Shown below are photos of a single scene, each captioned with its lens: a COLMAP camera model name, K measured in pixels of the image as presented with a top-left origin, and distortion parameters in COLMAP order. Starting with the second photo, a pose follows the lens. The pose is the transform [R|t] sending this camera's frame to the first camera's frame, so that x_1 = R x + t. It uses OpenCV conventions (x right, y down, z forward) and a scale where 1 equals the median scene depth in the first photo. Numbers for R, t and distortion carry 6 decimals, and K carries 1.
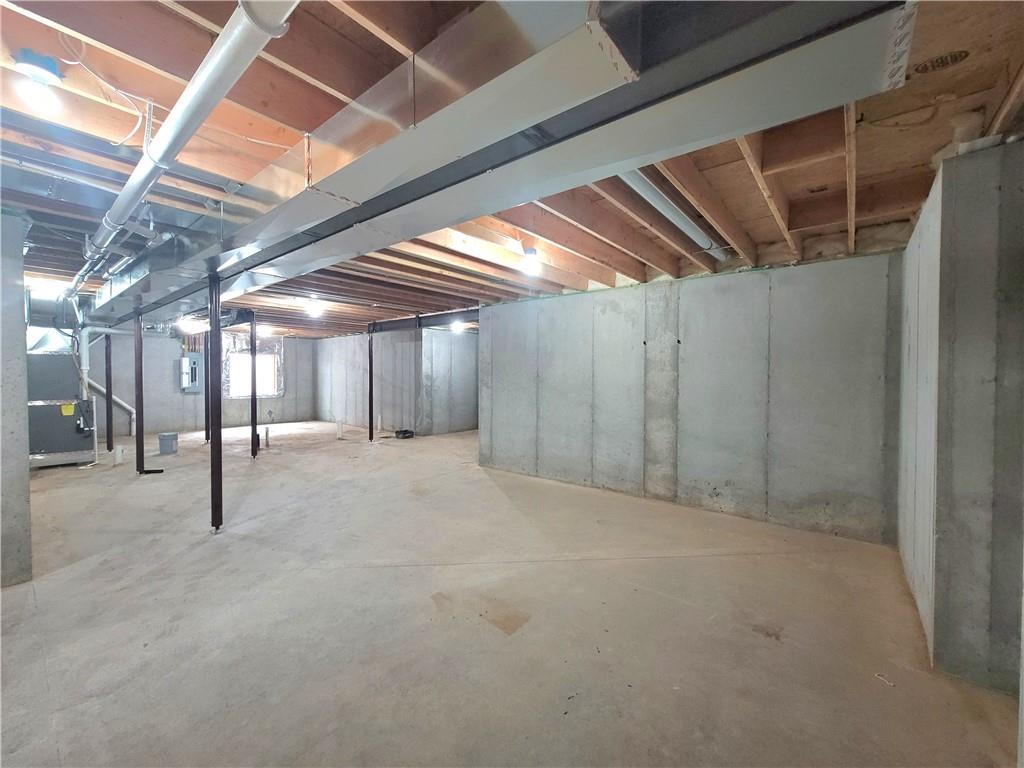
lens RADIAL K [[416.0, 0, 515.7], [0, 416.0, 382.8], [0, 0, 1]] dist [-0.006806, -0.000019]
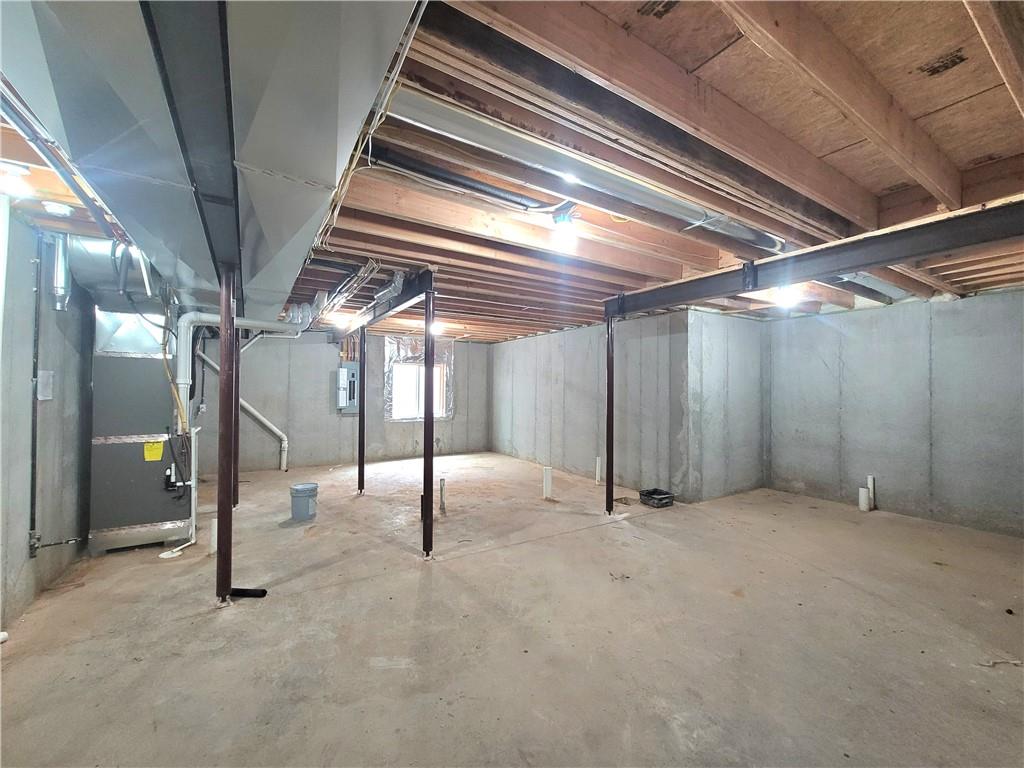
lens RADIAL K [[416.0, 0, 512.0], [0, 416.0, 384.6], [0, 0, 1]] dist [-0.006806, -0.000019]
pose [[0.946432, -0.000726, -0.322901, -0.260251], [-0.009150, 0.999536, -0.029066, -0.011228], [0.322772, 0.030463, 0.945986, 0.384942]]
